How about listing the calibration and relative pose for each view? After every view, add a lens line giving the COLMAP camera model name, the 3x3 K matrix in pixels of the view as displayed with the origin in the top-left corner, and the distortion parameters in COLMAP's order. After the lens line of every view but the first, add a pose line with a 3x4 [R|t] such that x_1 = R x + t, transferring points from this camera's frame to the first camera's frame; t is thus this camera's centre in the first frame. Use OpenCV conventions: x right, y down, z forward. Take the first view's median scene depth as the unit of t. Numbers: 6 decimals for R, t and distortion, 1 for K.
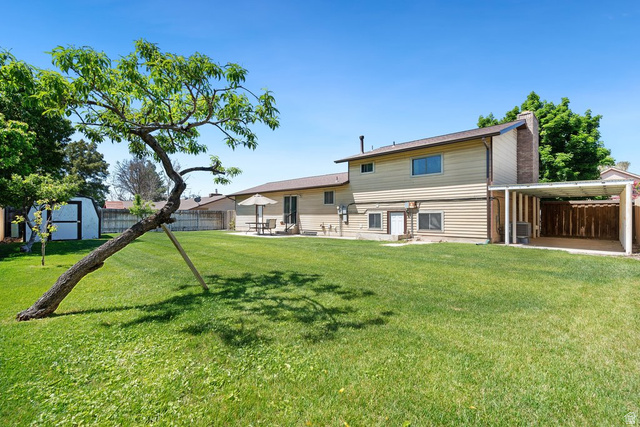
lens RADIAL K [[300.6, 0, 316.3], [0, 300.6, 214.2], [0, 0, 1]] dist [-0.005527, -0.000058]
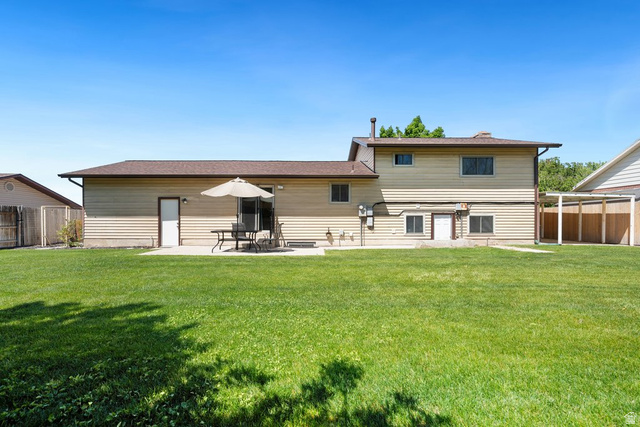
lens RADIAL K [[300.6, 0, 318.5], [0, 300.6, 219.7], [0, 0, 1]] dist [-0.005527, -0.000058]
pose [[0.692411, -0.002846, 0.721497, -0.587751], [-0.005914, 0.999936, 0.009620, 0.002446], [-0.721479, -0.010928, 0.692350, 0.614888]]
